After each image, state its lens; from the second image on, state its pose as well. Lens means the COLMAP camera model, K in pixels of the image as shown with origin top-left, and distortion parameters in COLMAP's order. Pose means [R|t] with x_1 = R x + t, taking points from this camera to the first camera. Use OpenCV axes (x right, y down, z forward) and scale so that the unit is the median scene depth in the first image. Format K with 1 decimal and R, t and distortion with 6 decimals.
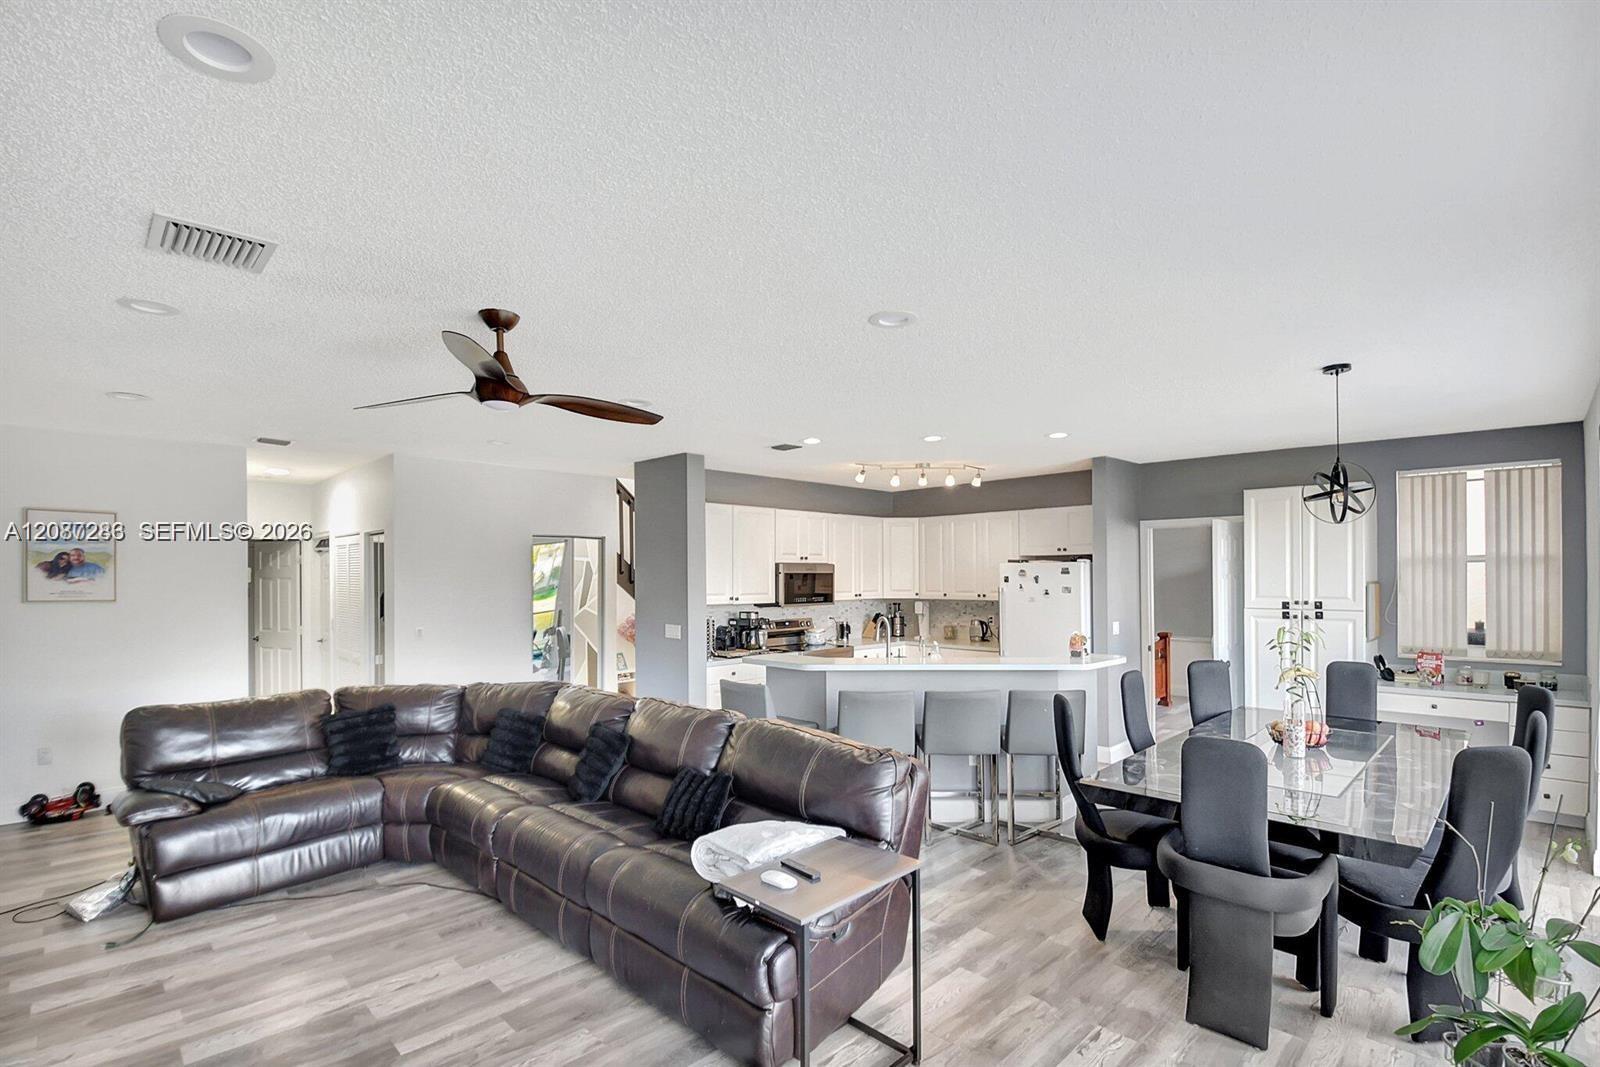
lens RADIAL K [[713.2, 0, 790.1], [0, 713.2, 568.0], [0, 0, 1]] dist [-0.000312, -0.000047]
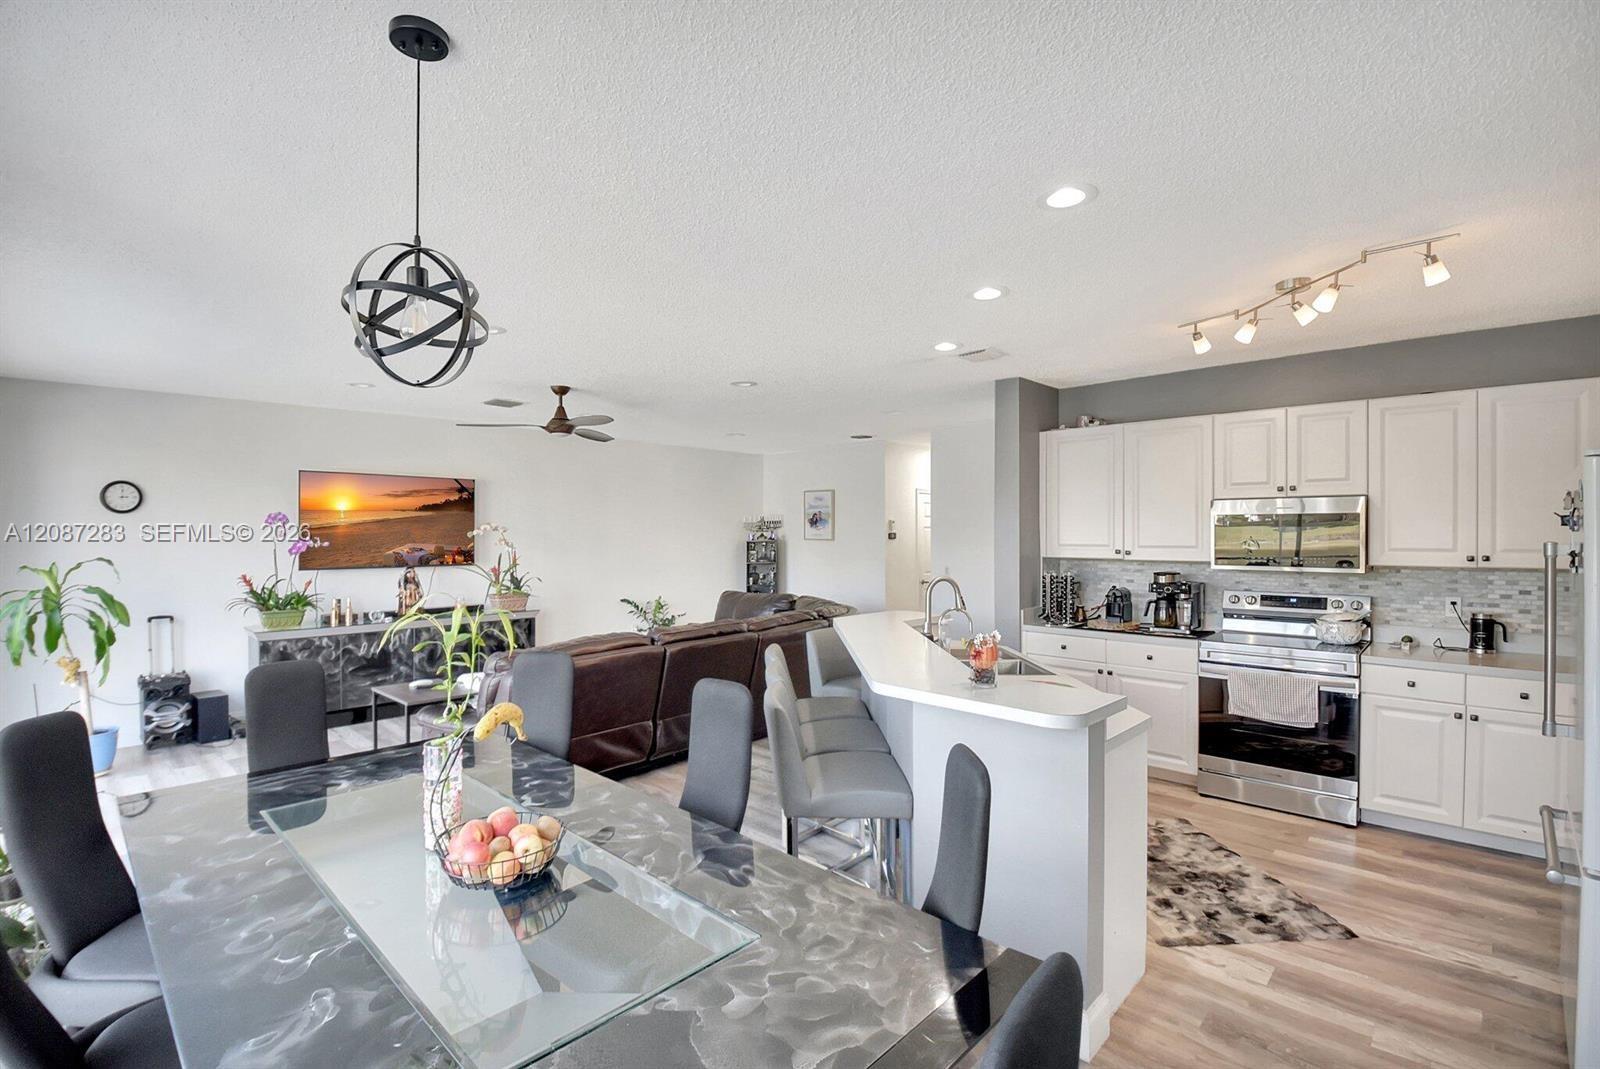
lens RADIAL K [[719.7, 0, 800.0], [0, 719.7, 534.5], [0, 0, 1]] dist [0.000276, 0.000011]
pose [[0.060872, 0.006884, -0.998122, 0.865734], [0.015628, 0.999847, 0.007849, 0.018336], [0.998023, -0.016077, 0.060755, 0.842830]]
